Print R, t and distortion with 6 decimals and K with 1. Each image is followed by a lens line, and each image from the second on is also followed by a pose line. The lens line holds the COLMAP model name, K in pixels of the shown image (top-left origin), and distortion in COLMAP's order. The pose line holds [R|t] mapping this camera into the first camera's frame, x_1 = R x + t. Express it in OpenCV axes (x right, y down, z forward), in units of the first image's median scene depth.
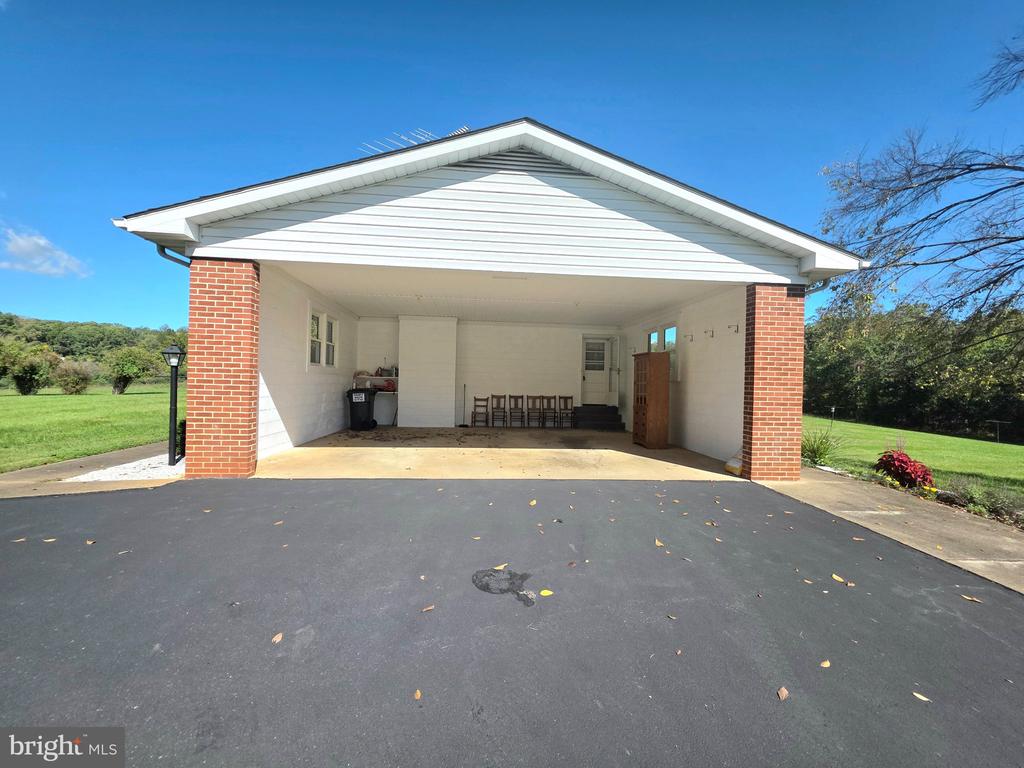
lens RADIAL K [[424.6, 0, 512.0], [0, 424.6, 384.0], [0, 0, 1]] dist [0.000961, 0.000120]
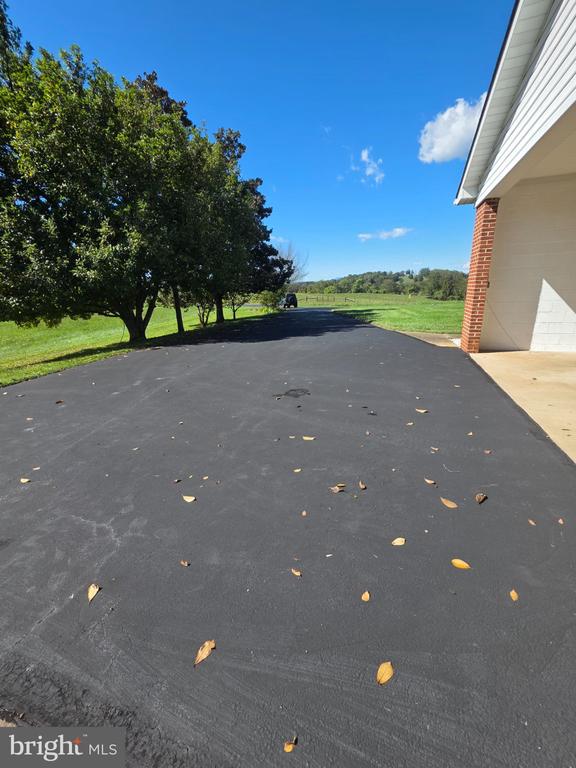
lens RADIAL K [[318.5, 0, 288.0], [0, 318.5, 384.0], [0, 0, 1]] dist [0.000961, 0.000120]
pose [[-0.419078, 0.251656, -0.872378, 1.367400], [0.023020, 0.963457, 0.266871, 0.001994], [0.907659, 0.091758, -0.409556, 1.623576]]
